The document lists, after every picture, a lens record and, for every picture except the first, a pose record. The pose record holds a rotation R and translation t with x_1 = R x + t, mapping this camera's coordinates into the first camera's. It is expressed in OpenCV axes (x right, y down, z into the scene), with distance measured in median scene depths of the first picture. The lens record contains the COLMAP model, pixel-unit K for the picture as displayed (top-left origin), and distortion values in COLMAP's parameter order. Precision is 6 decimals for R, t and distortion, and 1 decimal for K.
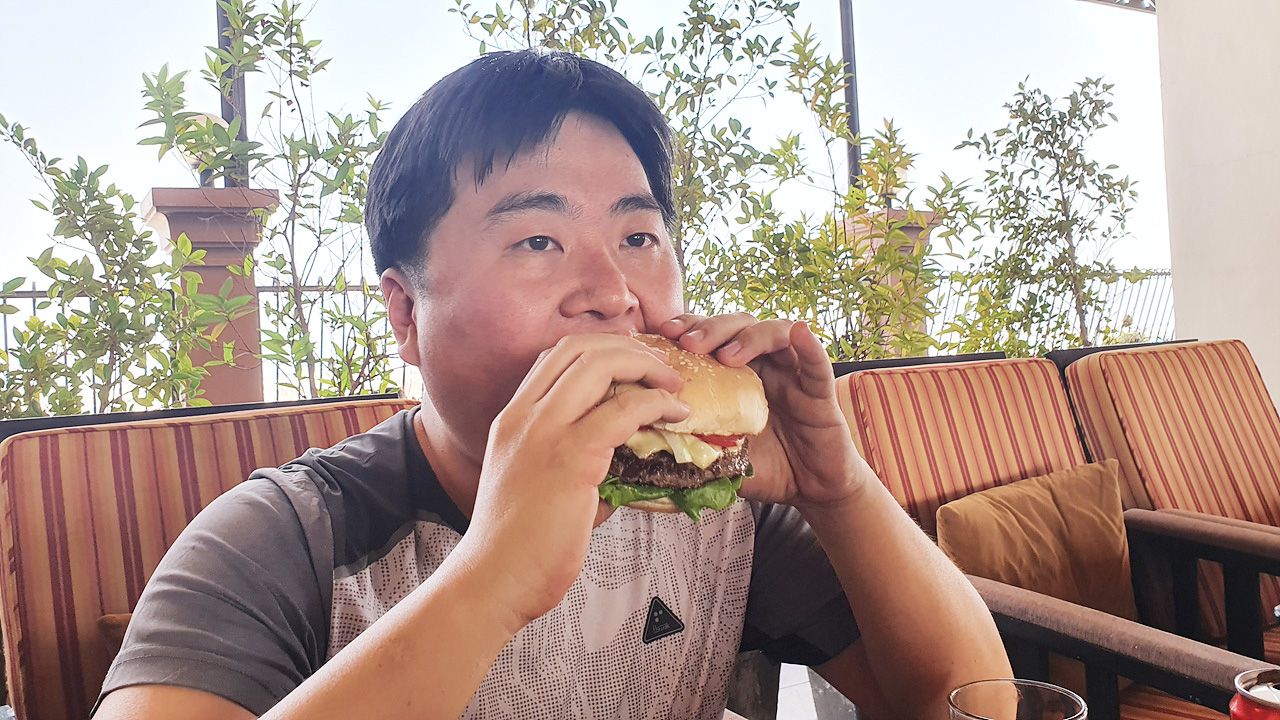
lens RADIAL K [[1045.6, 0, 637.0], [0, 1045.6, 352.8], [0, 0, 1]] dist [-0.007024, 0.010944]
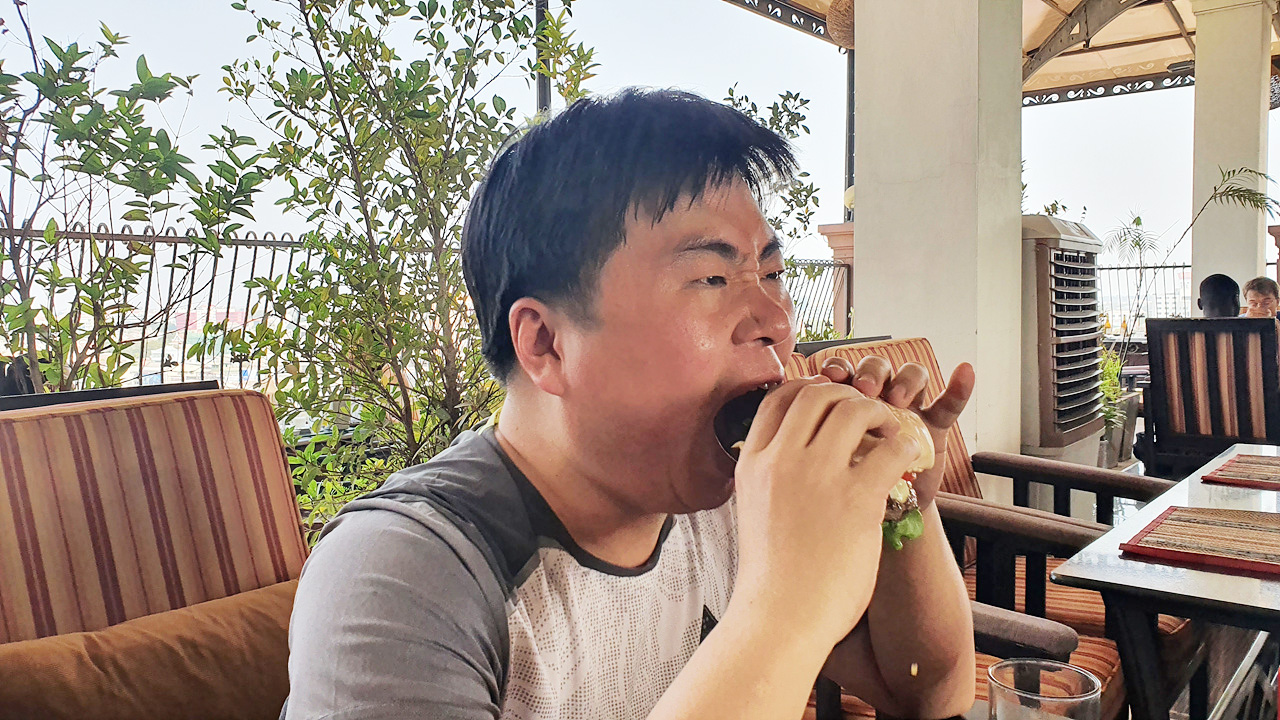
lens RADIAL K [[1045.6, 0, 662.0], [0, 1045.6, 359.9], [0, 0, 1]] dist [-0.007024, 0.010944]
pose [[0.928523, 0.024747, 0.370448, -0.153168], [-0.039789, 0.998662, 0.033017, -0.017674], [-0.369136, -0.045397, 0.928266, 0.014437]]
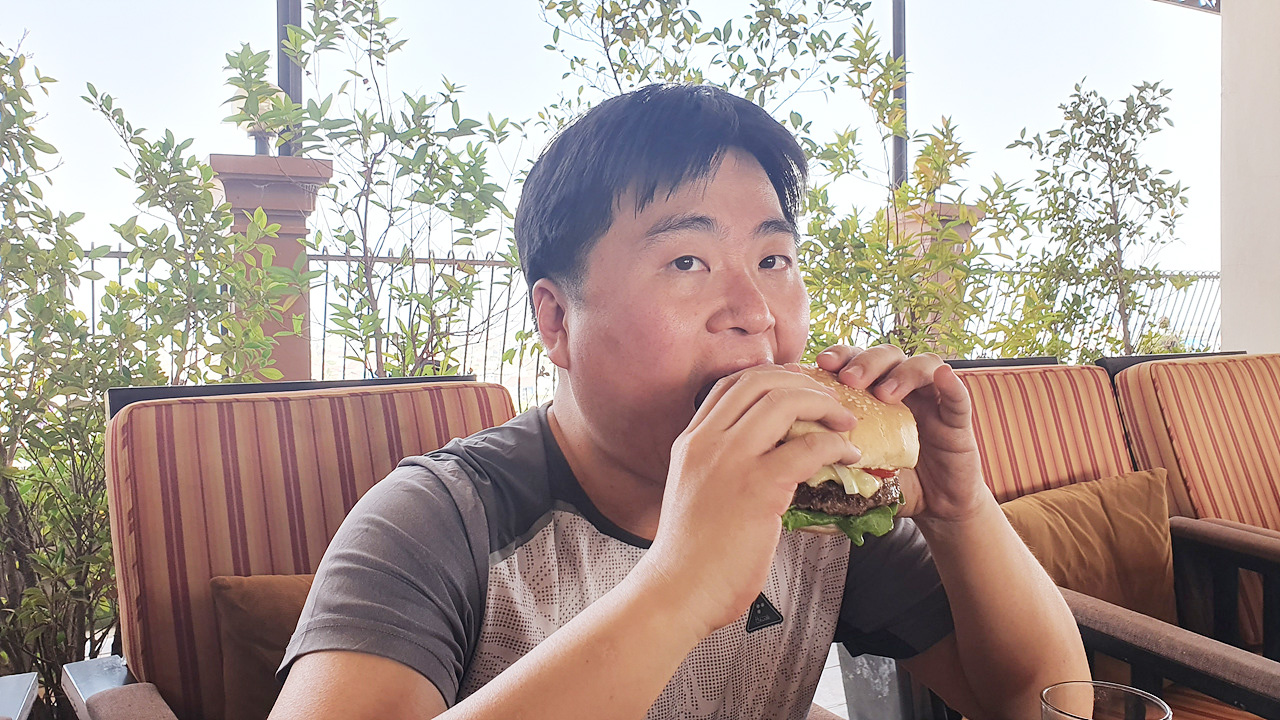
lens RADIAL K [[1045.6, 0, 640.7], [0, 1045.6, 361.6], [0, 0, 1]] dist [-0.007024, 0.010944]
pose [[0.998893, 0.043976, -0.016715, -0.036043], [-0.043439, 0.998567, 0.031270, -0.010416], [0.018066, -0.030509, 0.999371, -0.025011]]
